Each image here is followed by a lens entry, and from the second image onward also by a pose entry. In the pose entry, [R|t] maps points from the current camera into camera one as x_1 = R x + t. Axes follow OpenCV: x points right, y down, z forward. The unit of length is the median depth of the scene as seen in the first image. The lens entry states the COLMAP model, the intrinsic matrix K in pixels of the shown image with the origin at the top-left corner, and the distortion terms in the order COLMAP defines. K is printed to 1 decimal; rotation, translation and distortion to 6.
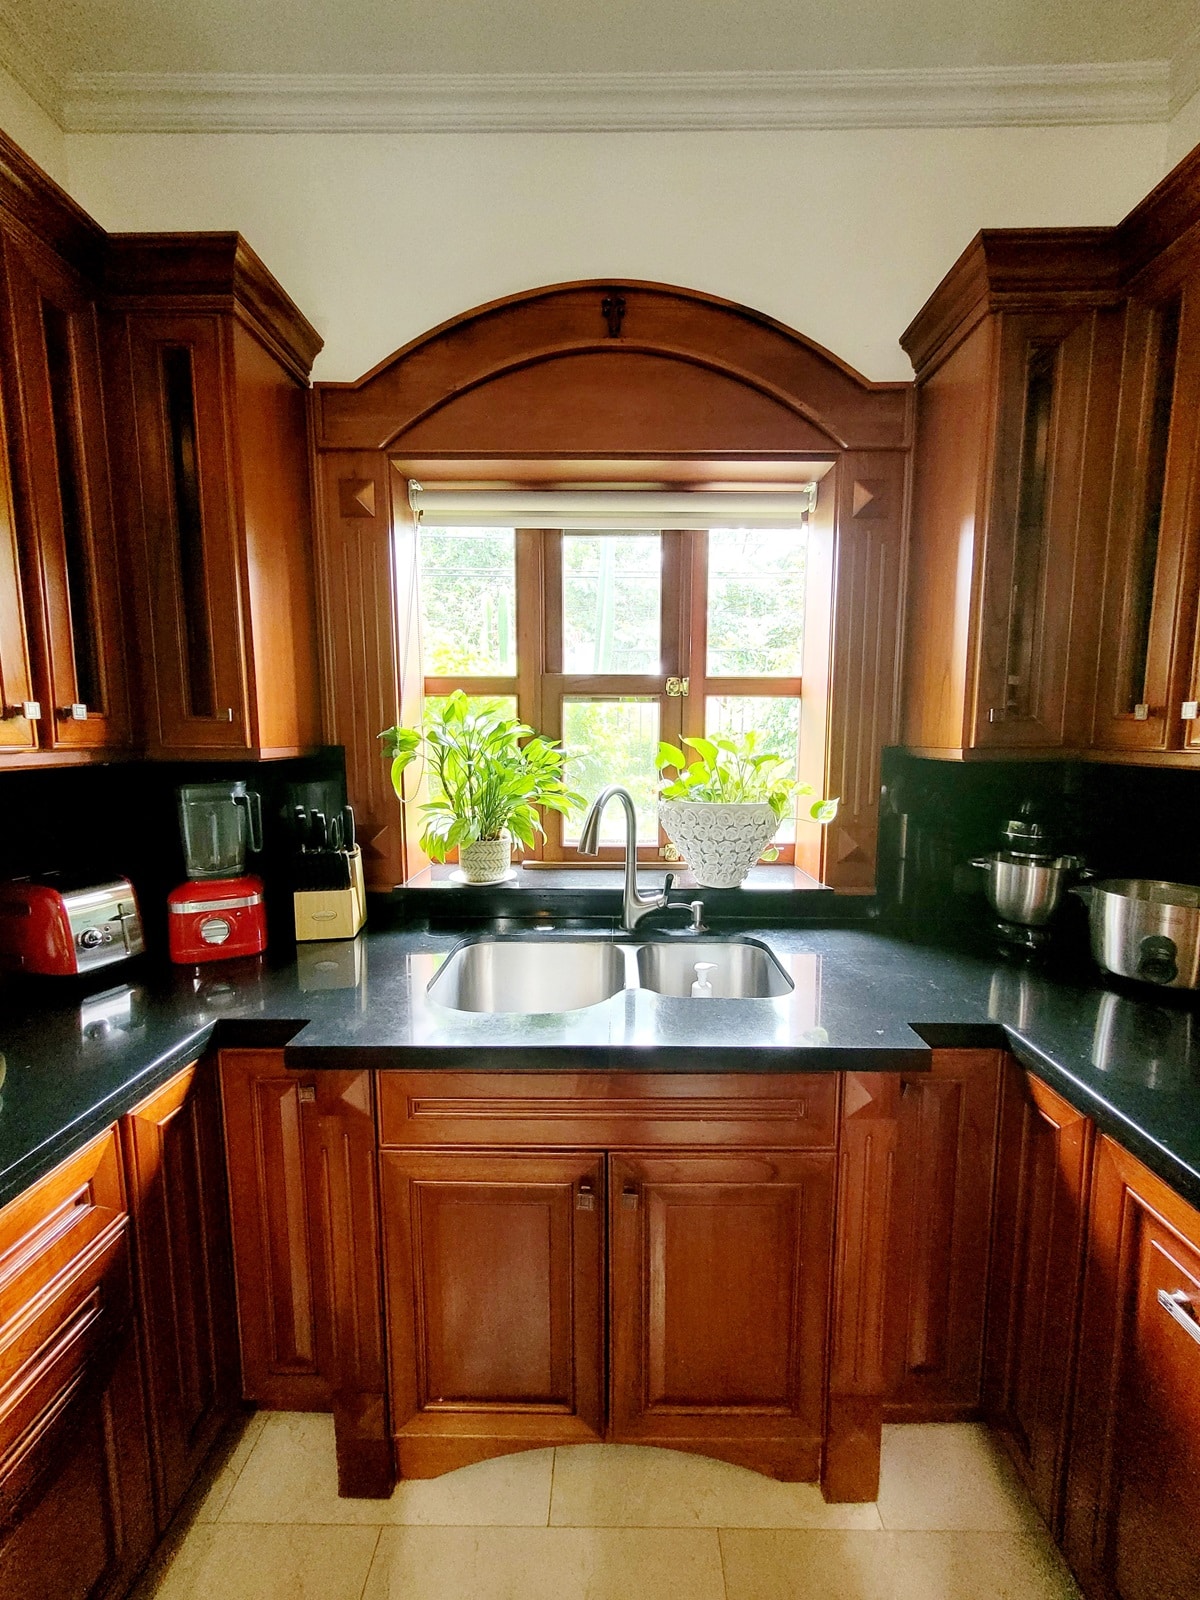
lens RADIAL K [[637.2, 0, 619.2], [0, 637.2, 795.7], [0, 0, 1]] dist [0.002117, 0.000637]
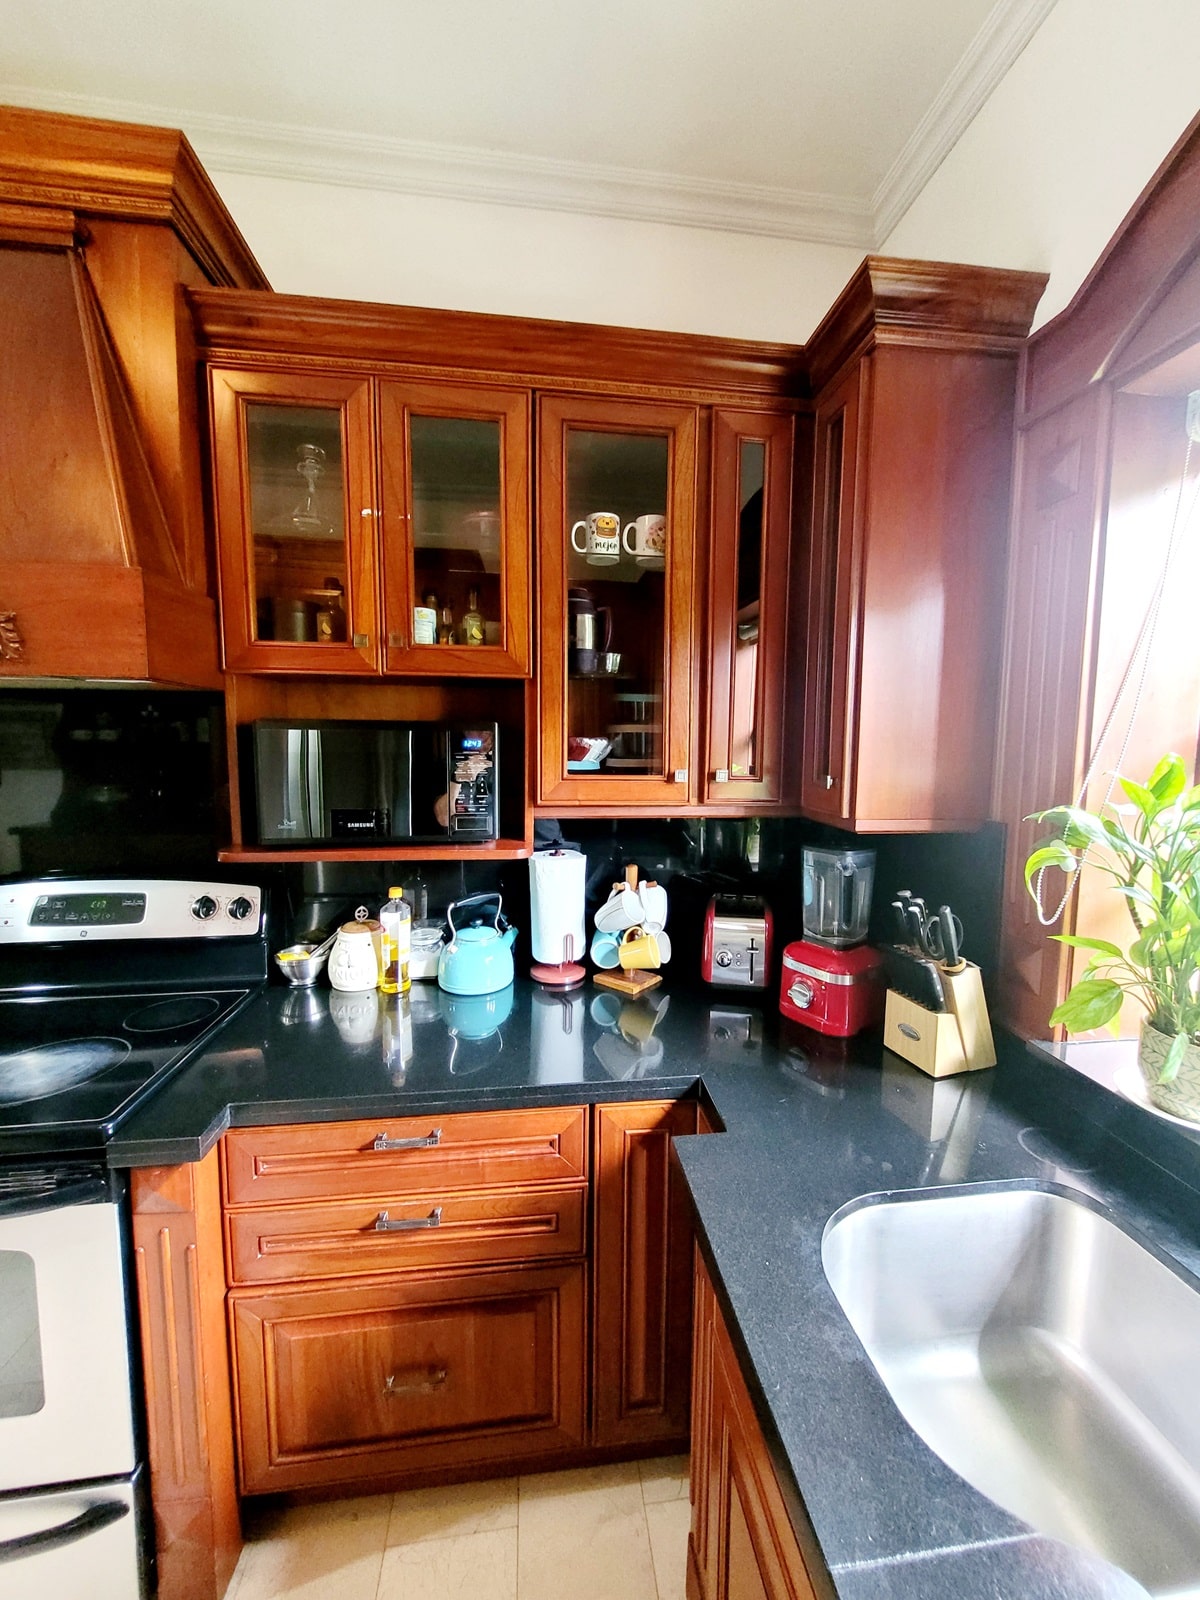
lens RADIAL K [[628.5, 0, 613.3], [0, 628.5, 796.4], [0, 0, 1]] dist [-0.000021, -0.000250]
pose [[0.130688, 0.092603, -0.987089, 0.253897], [-0.118666, 0.989932, 0.077159, -0.129319], [0.984296, 0.107050, 0.140361, 0.513358]]
